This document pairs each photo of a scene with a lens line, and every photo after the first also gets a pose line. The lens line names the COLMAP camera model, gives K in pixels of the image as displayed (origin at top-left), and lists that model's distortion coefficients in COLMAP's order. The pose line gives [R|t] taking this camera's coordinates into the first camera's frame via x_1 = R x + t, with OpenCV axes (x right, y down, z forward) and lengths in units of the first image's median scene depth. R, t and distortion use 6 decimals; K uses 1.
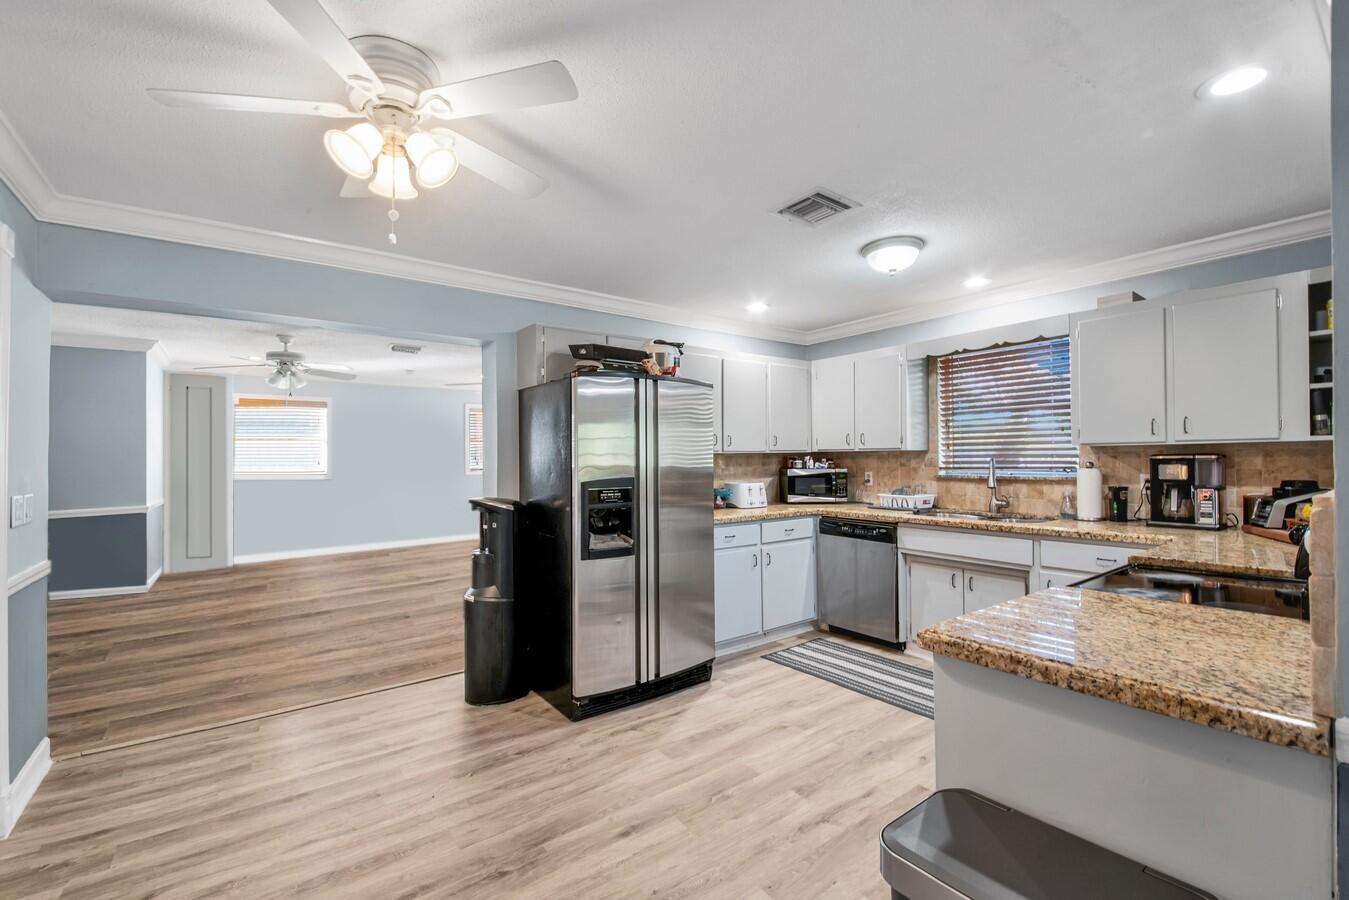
lens RADIAL K [[578.8, 0, 676.7], [0, 578.8, 444.4], [0, 0, 1]] dist [-0.012001, -0.002100]
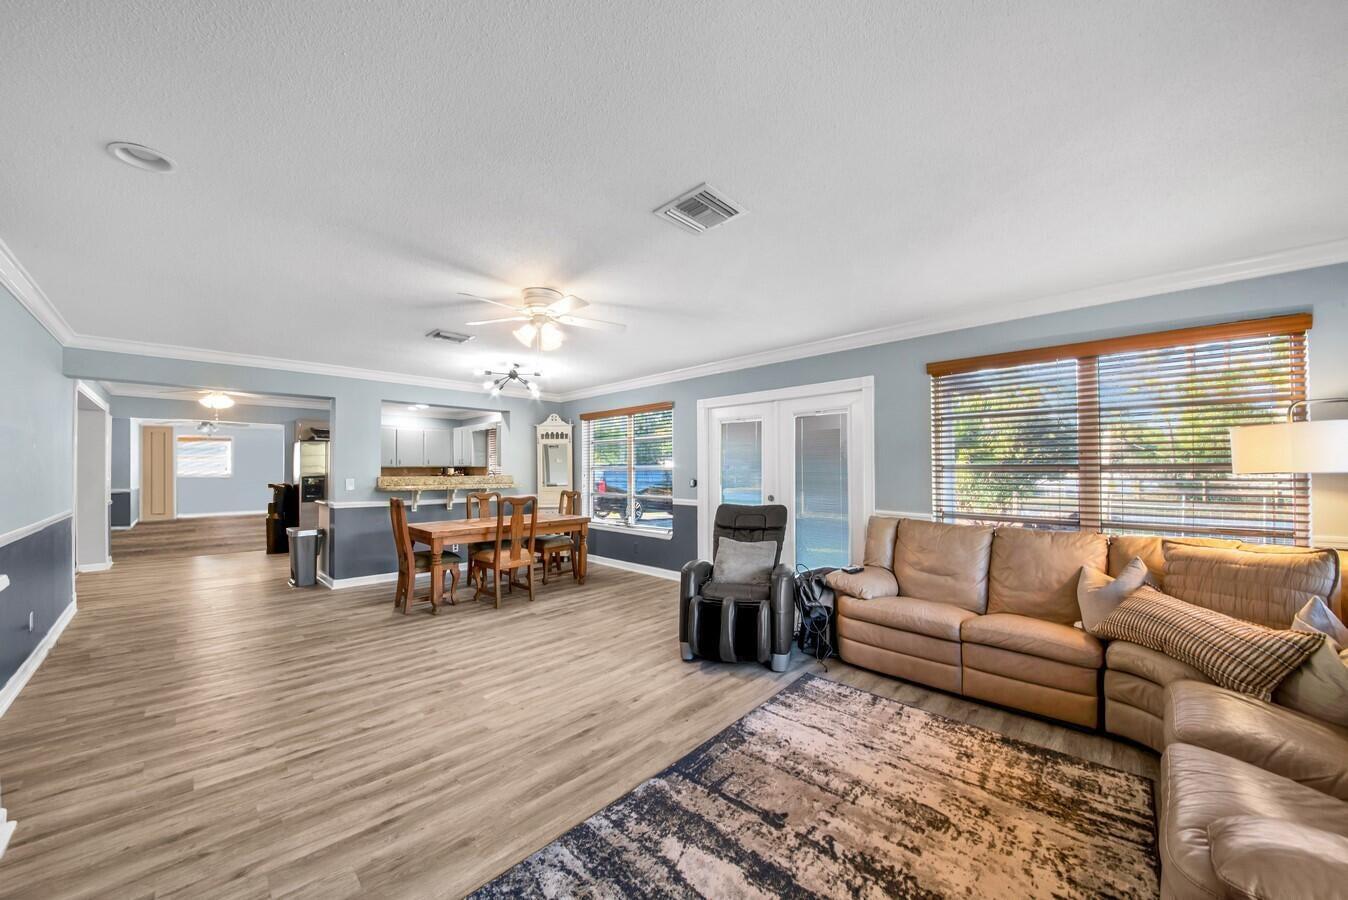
lens RADIAL K [[489.1, 0, 673.1], [0, 489.1, 463.4], [0, 0, 1]] dist [-0.005029, -0.000264]
pose [[0.990864, 0.012856, 0.134253, 1.039414], [-0.014846, 0.999794, 0.013829, -0.051328], [-0.134048, -0.015696, 0.990851, -1.329788]]
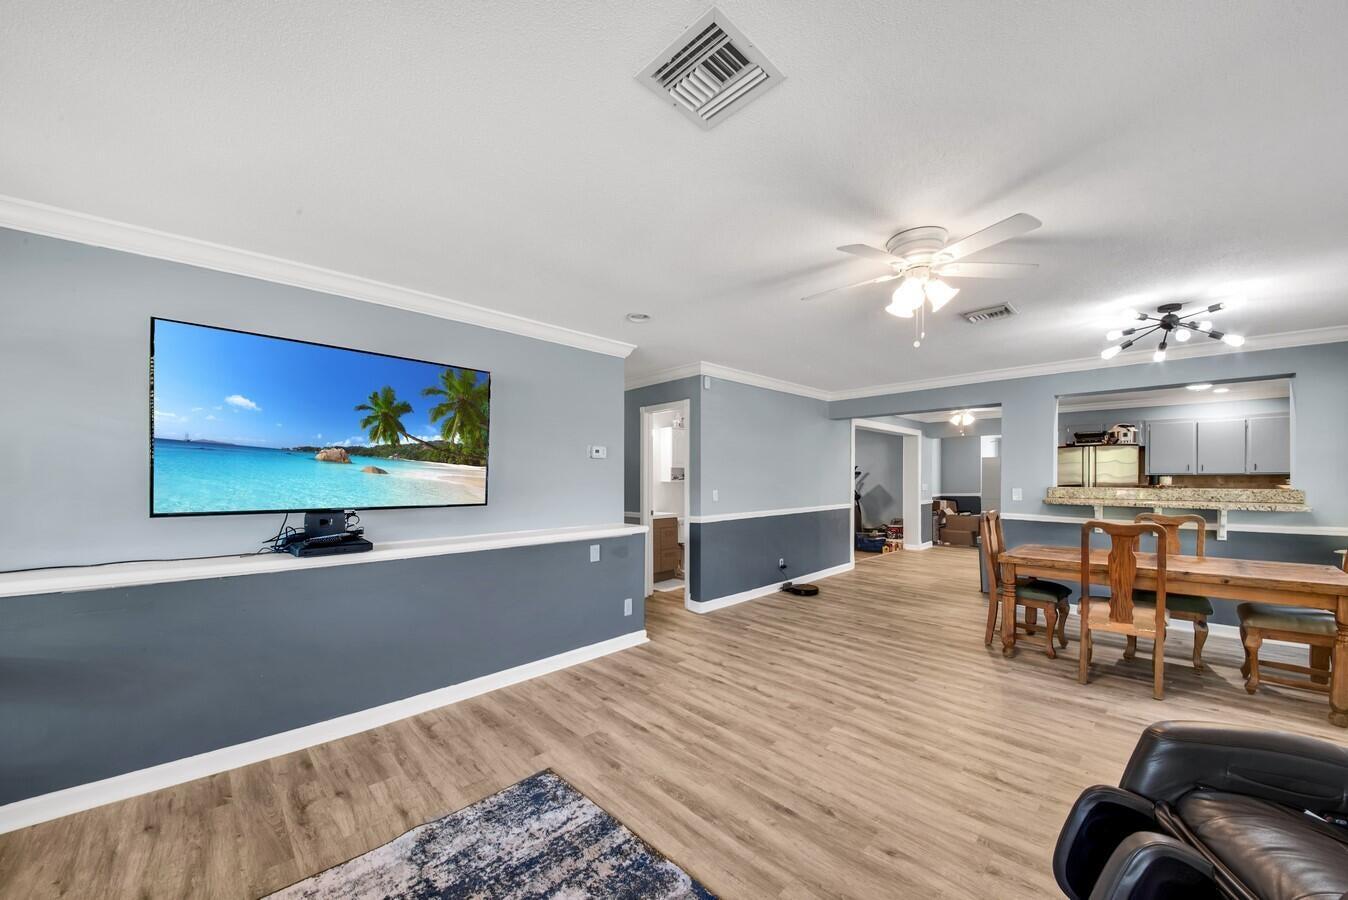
lens RADIAL K [[489.1, 0, 669.2], [0, 489.1, 478.0], [0, 0, 1]] dist [-0.005029, -0.000264]
pose [[0.113170, 0.015073, -0.993461, 1.481655], [0.024579, 0.999536, 0.017965, -0.045773], [0.993272, -0.026452, 0.112748, -0.873198]]
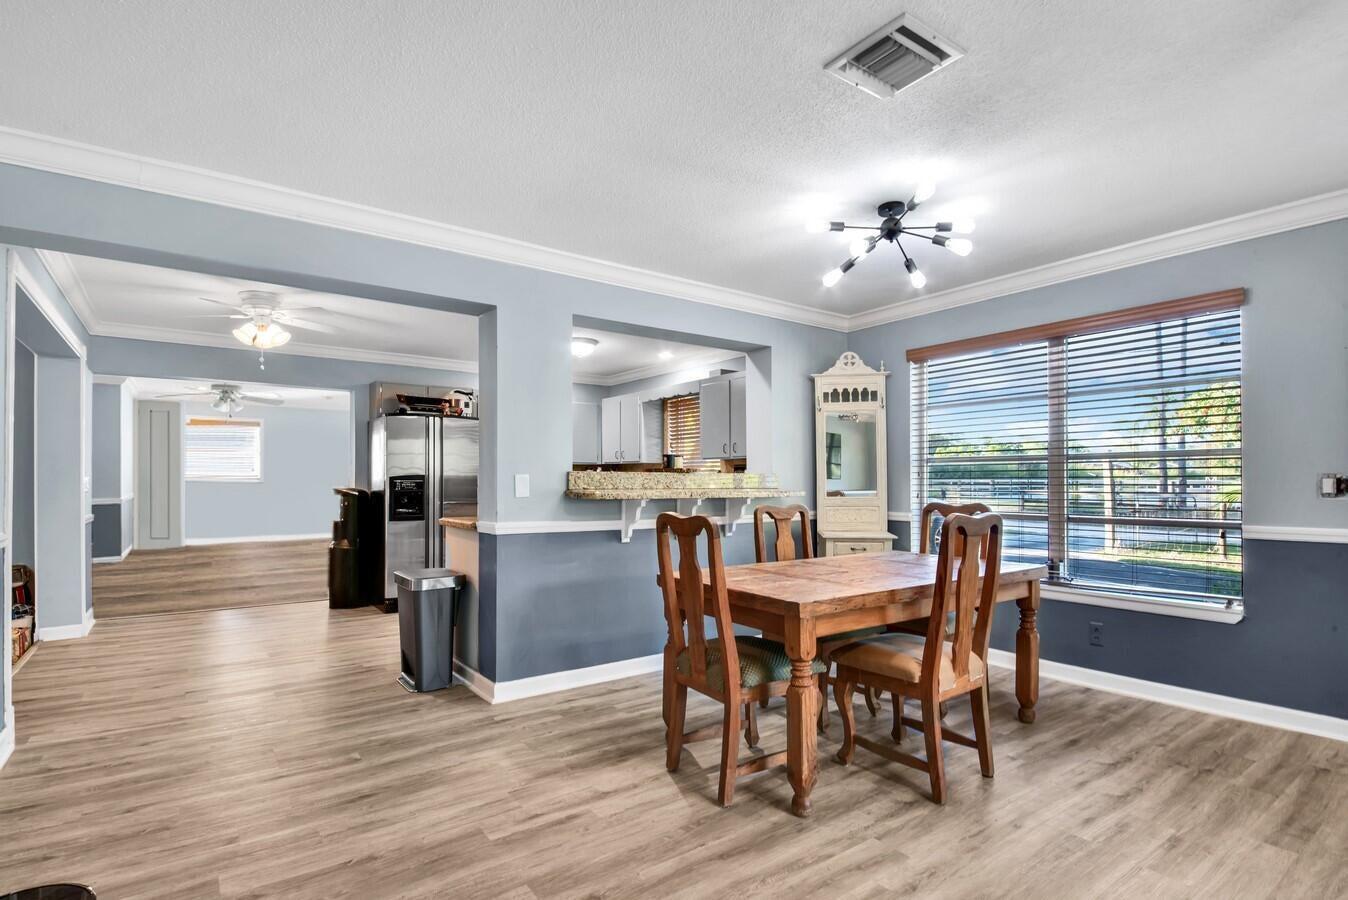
lens RADIAL K [[673.4, 0, 682.7], [0, 673.4, 476.5], [0, 0, 1]] dist [0.016055, -0.001585]
pose [[0.999752, 0.012265, -0.018599, 0.551015], [-0.011899, 0.999736, 0.019634, 0.009991], [0.018834, -0.019408, 0.999634, -0.745685]]
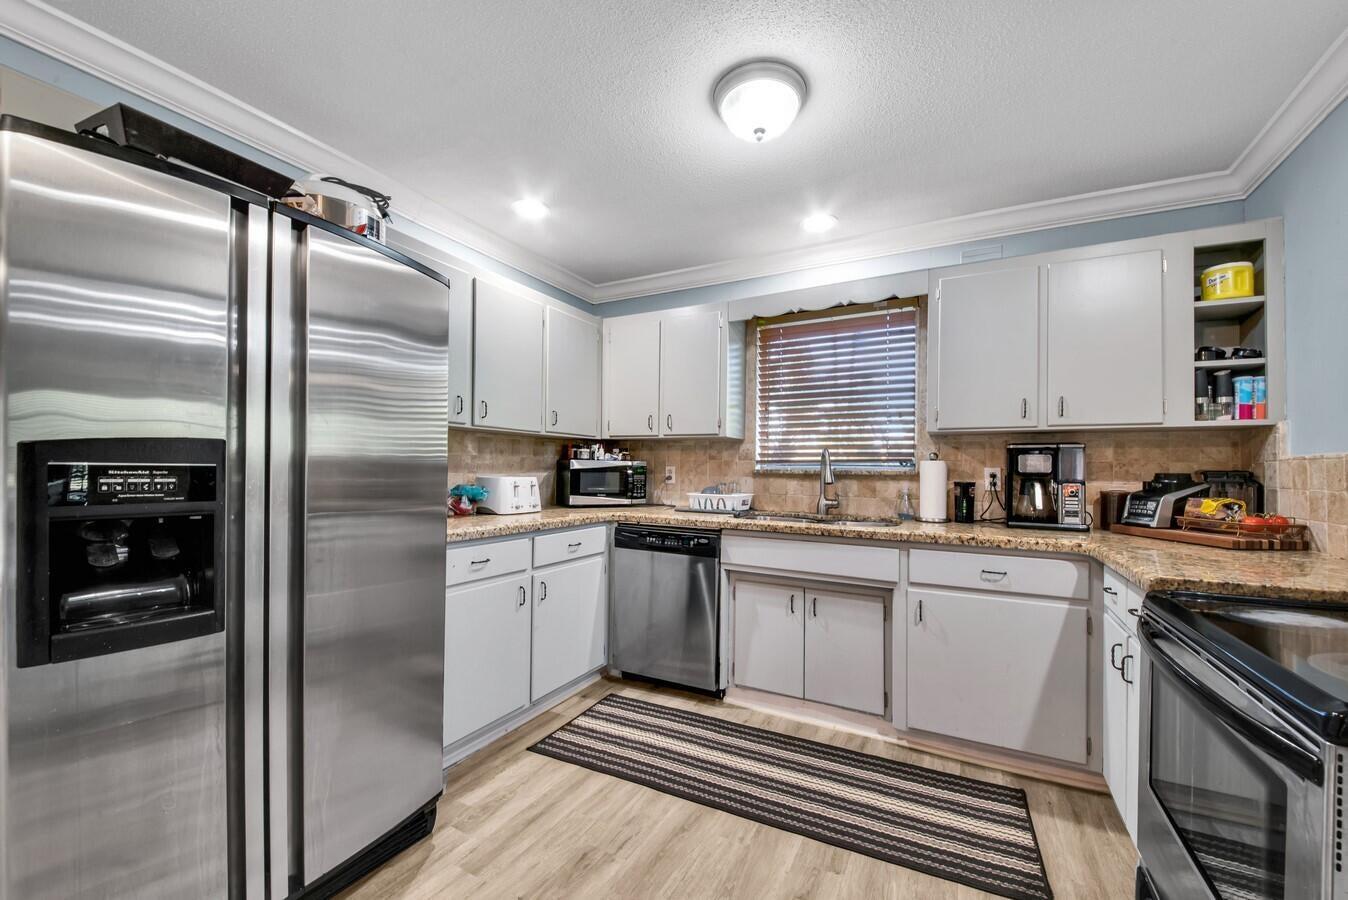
lens RADIAL K [[534.2, 0, 683.4], [0, 534.2, 471.0], [0, 0, 1]] dist [0.023959, -0.000413]
pose [[0.904928, 0.018527, 0.425162, 0.042142], [-0.029880, 0.999352, 0.020049, 0.045989], [-0.424515, -0.030846, 0.904895, 0.388519]]
